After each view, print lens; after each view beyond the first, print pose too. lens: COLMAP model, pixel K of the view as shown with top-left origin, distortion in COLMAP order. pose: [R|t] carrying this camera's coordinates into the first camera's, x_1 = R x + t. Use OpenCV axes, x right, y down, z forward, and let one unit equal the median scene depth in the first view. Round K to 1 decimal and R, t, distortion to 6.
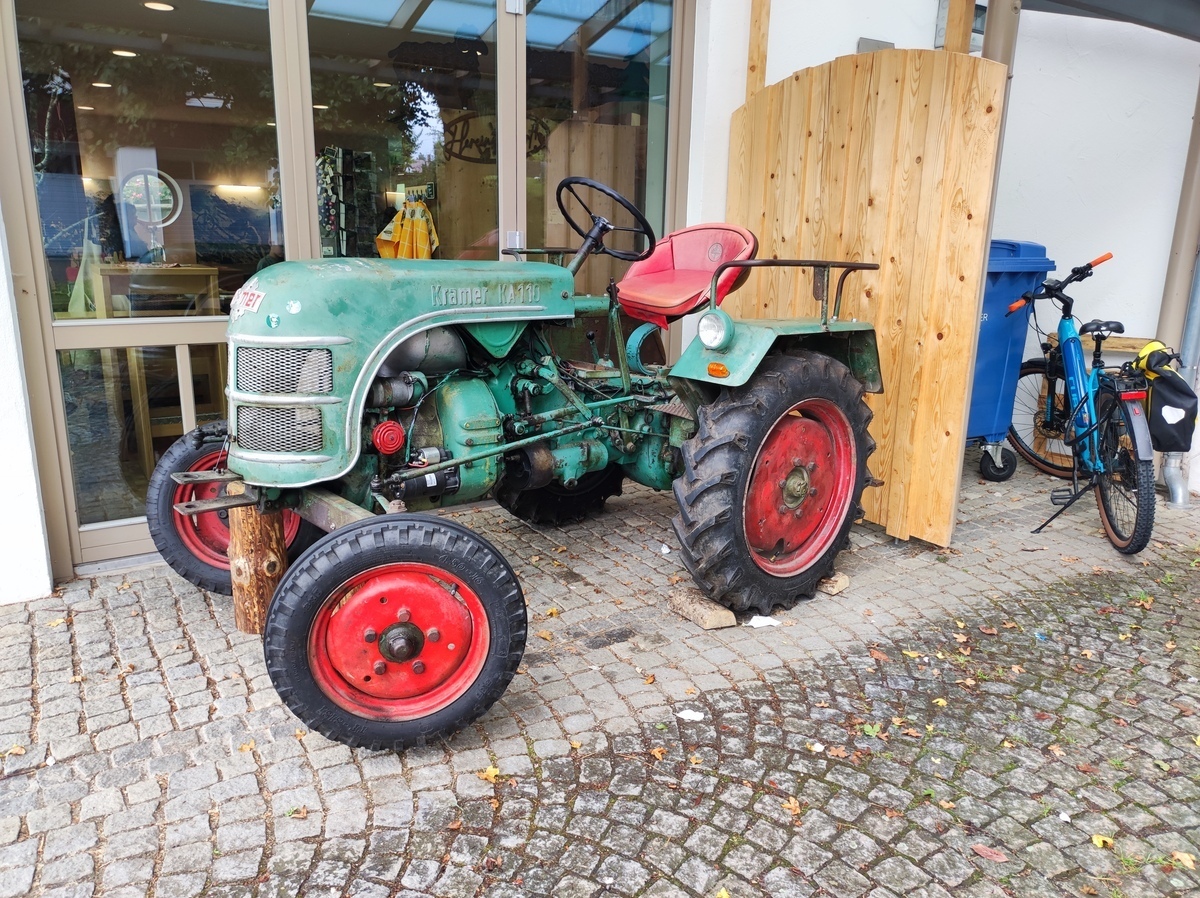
lens RADIAL K [[876.1, 0, 604.3], [0, 876.1, 473.1], [0, 0, 1]] dist [0.033362, -0.023039]
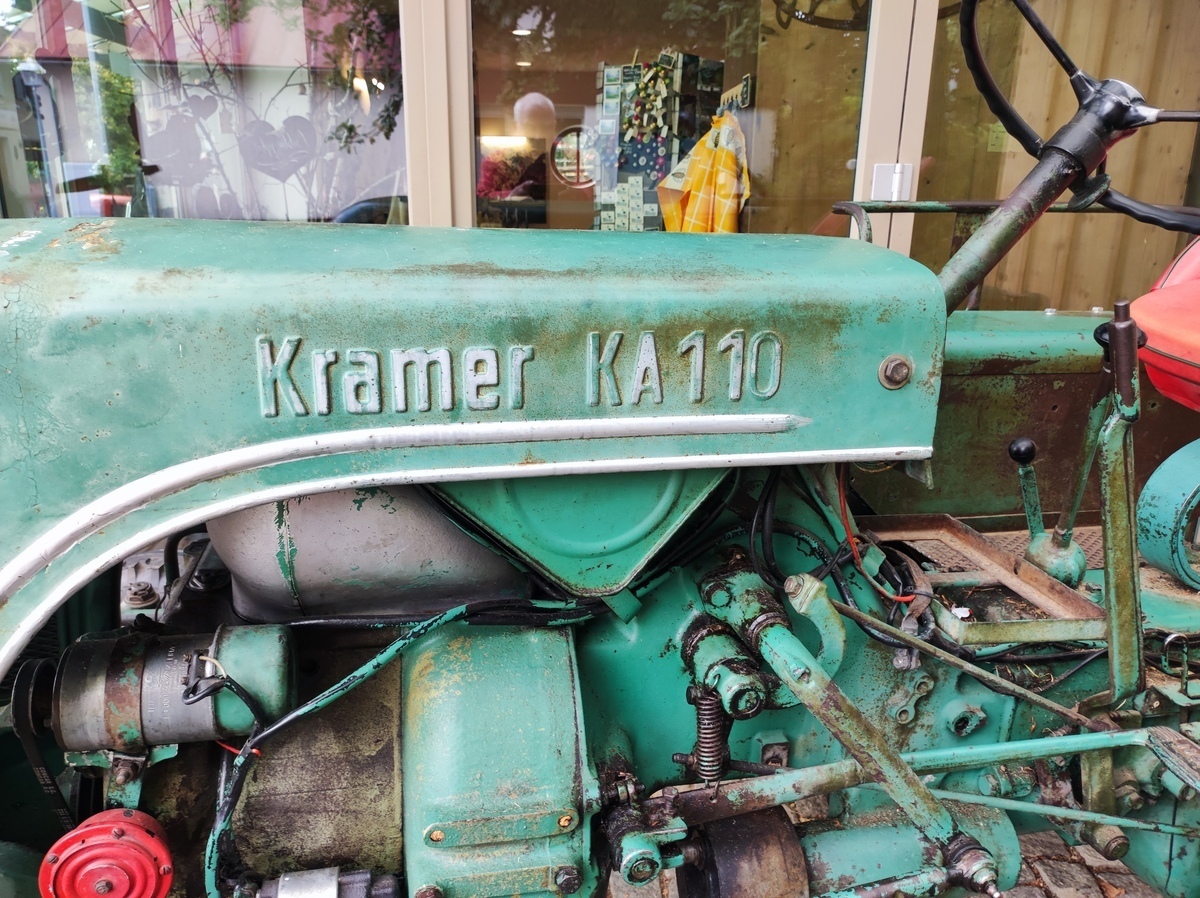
lens RADIAL K [[876.1, 0, 602.8], [0, 876.1, 451.0], [0, 0, 1]] dist [0.033362, -0.023039]
pose [[0.873504, 0.132003, -0.468578, 0.002519], [-0.123283, 0.991141, 0.049395, -0.166157], [0.470947, 0.014620, 0.882040, 0.670585]]
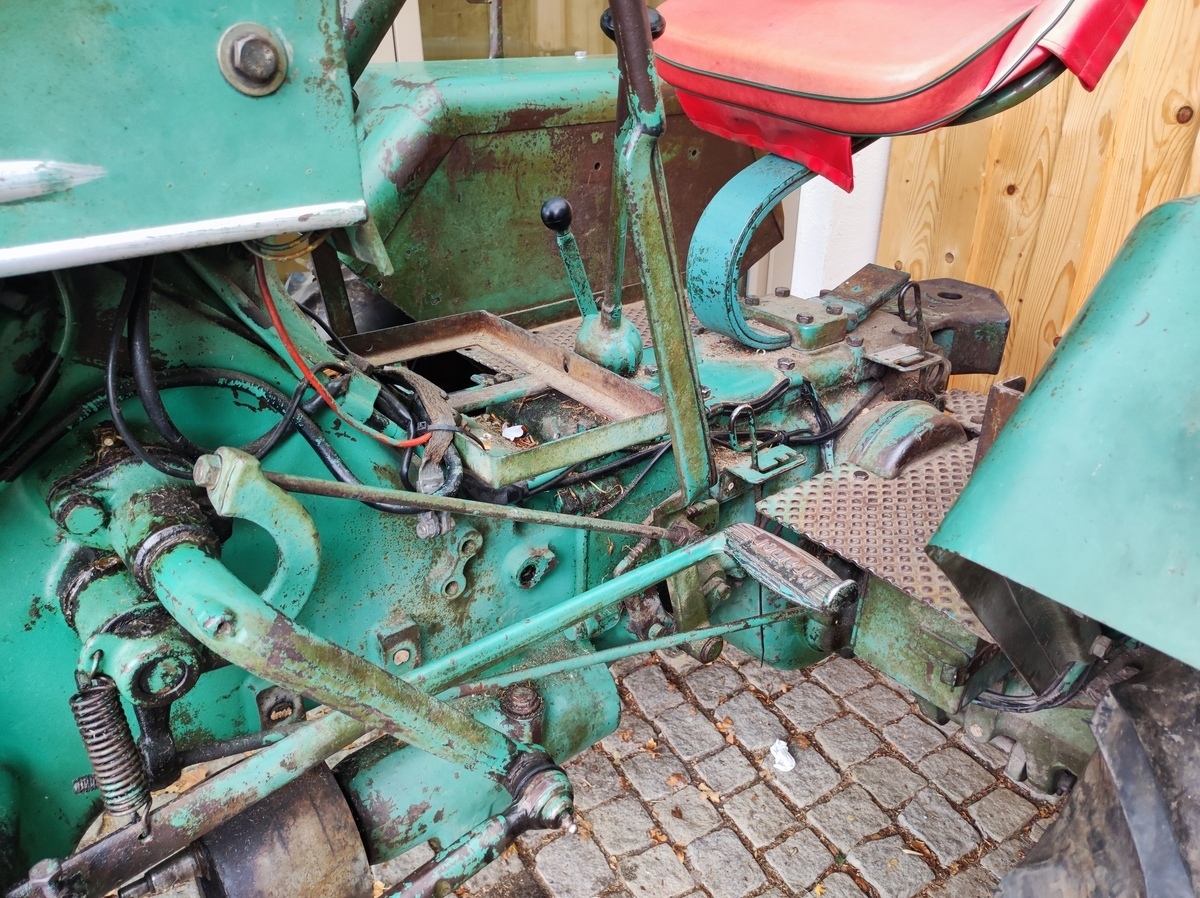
lens RADIAL K [[876.1, 0, 599.8], [0, 876.1, 443.7], [0, 0, 1]] dist [0.033362, -0.023039]
pose [[0.998373, 0.000092, -0.057021, 0.013938], [0.012360, 0.975873, 0.217988, -0.158849], [0.055666, -0.218338, 0.974284, 0.780107]]
